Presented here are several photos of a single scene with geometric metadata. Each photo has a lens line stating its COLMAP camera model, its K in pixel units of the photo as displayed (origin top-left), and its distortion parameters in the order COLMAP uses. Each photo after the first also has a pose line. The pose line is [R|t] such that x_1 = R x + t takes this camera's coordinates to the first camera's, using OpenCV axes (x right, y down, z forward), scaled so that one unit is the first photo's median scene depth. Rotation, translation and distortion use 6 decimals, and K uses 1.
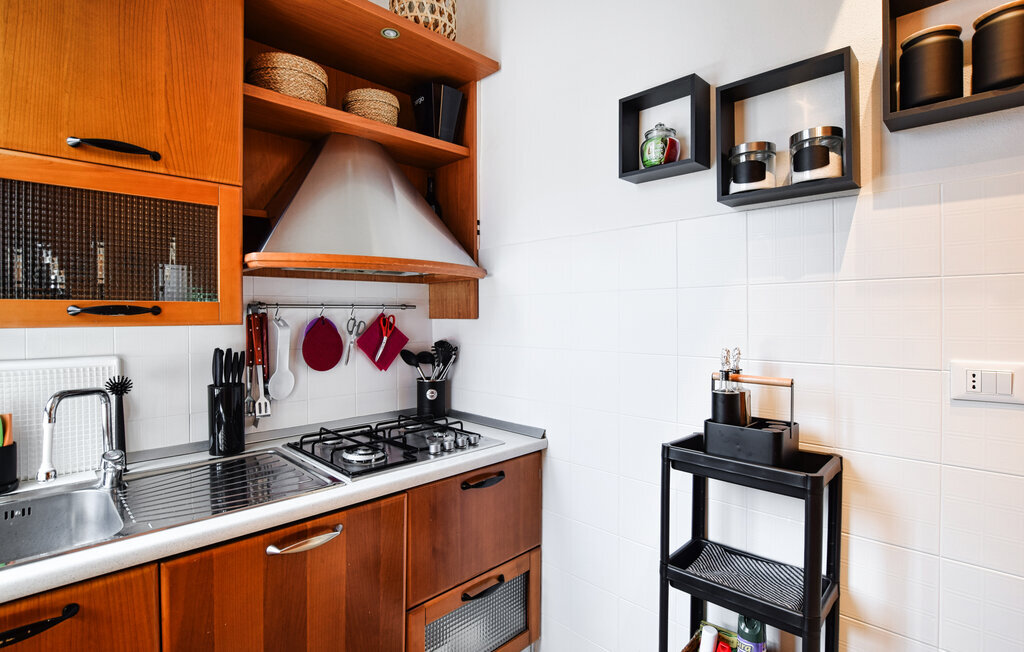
lens RADIAL K [[505.4, 0, 511.0], [0, 505.4, 314.9], [0, 0, 1]] dist [-0.001703, -0.000300]
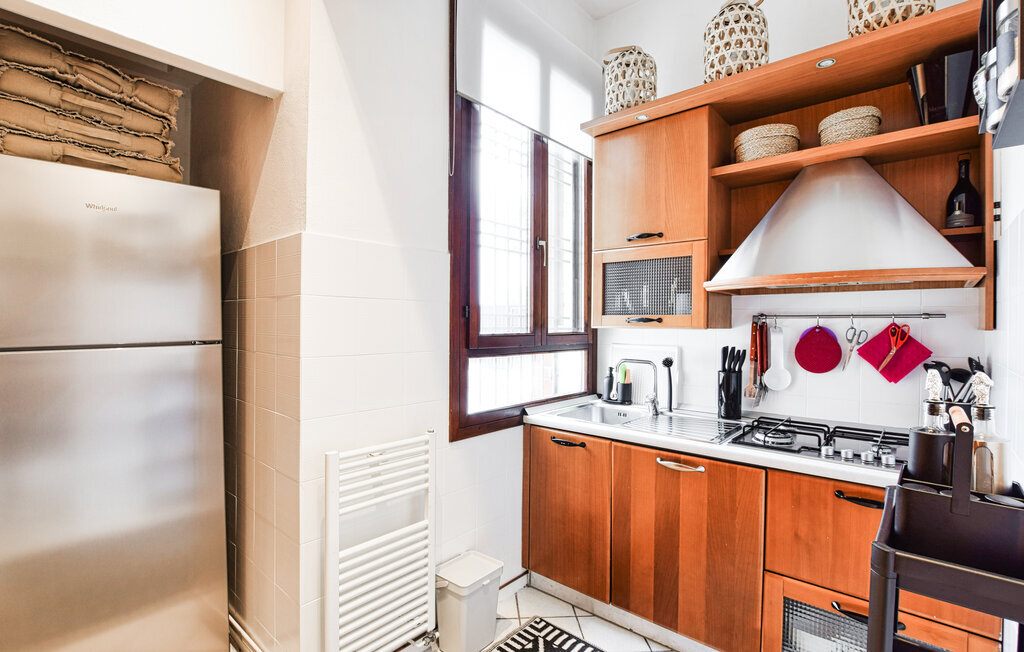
lens RADIAL K [[489.5, 0, 512.0], [0, 489.5, 326.0], [0, 0, 1]] dist [-0.001648, -0.000269]
pose [[0.077672, 0.005035, -0.996966, 0.759838], [-0.010888, 0.999932, 0.004201, 0.007932], [0.996919, 0.010529, 0.077722, 0.254019]]
